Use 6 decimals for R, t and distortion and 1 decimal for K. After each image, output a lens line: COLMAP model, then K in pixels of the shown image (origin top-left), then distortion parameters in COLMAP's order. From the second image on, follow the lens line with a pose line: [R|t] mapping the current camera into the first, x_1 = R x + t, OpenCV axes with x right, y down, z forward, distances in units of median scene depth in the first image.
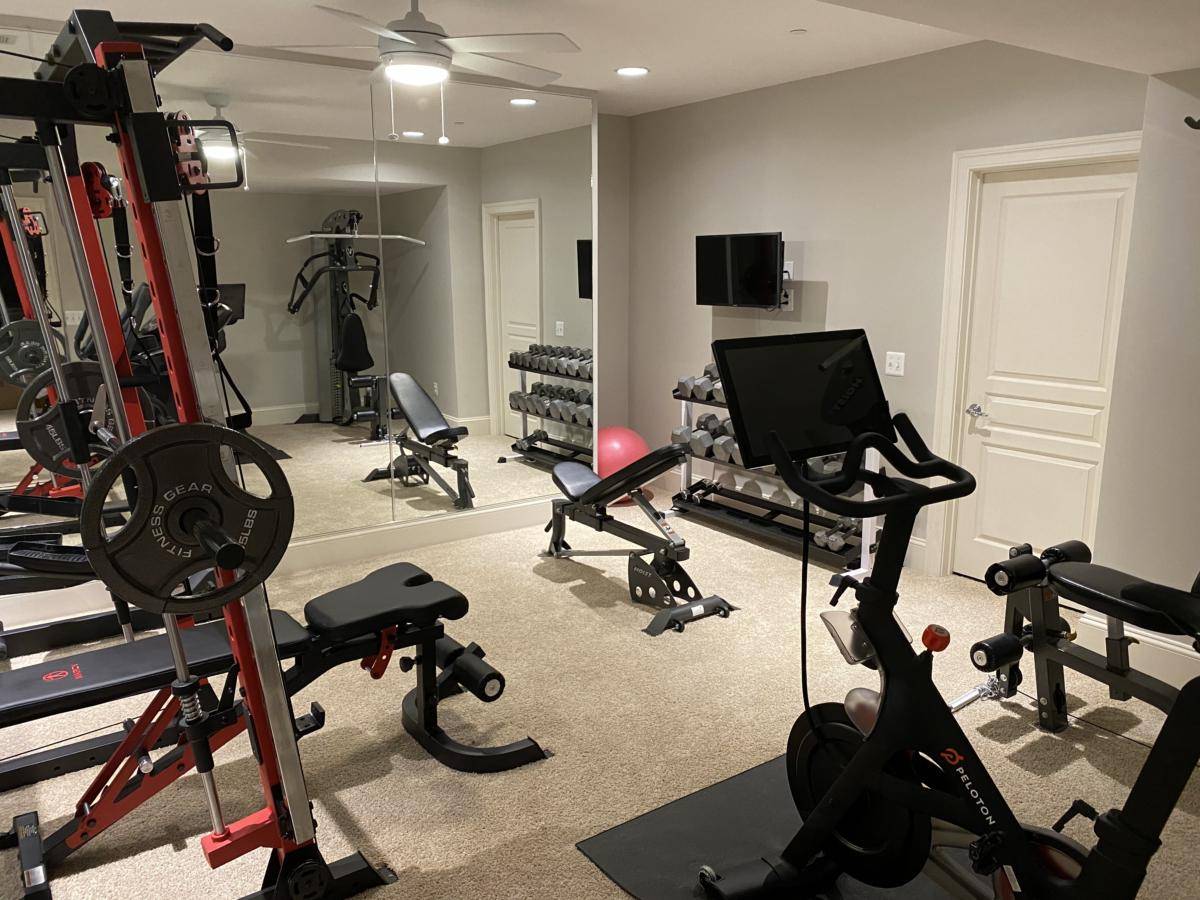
lens RADIAL K [[910.0, 0, 600.0], [0, 910.0, 450.0], [0, 0, 1]] dist [-0.004867, 0.000294]
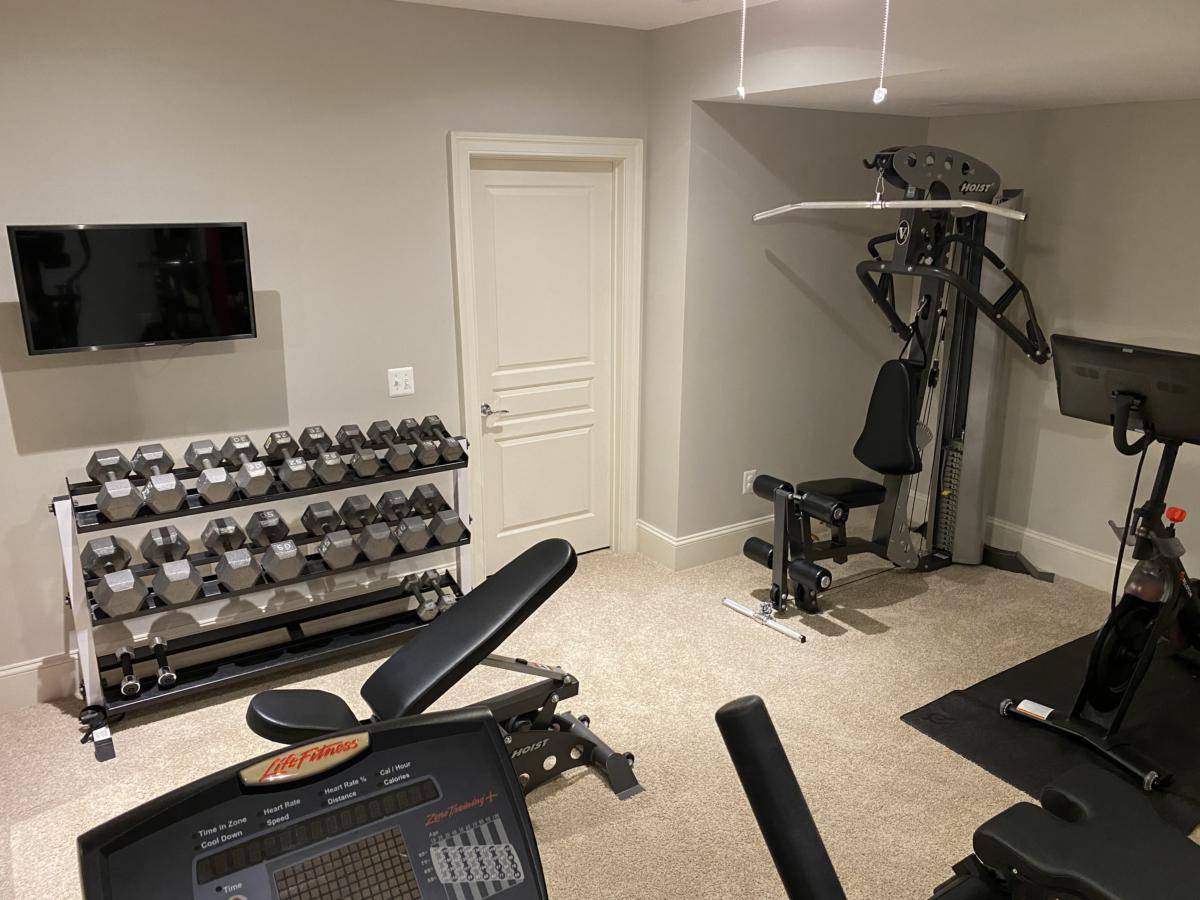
lens RADIAL K [[893.0, 0, 547.1], [0, 893.0, 445.7], [0, 0, 1]] dist [0.096137, 0.000522]
pose [[0.091754, -0.230789, 0.968668, -0.511268], [0.242405, 0.948685, 0.203067, -0.186330], [-0.965827, 0.216177, 0.142990, 0.819763]]
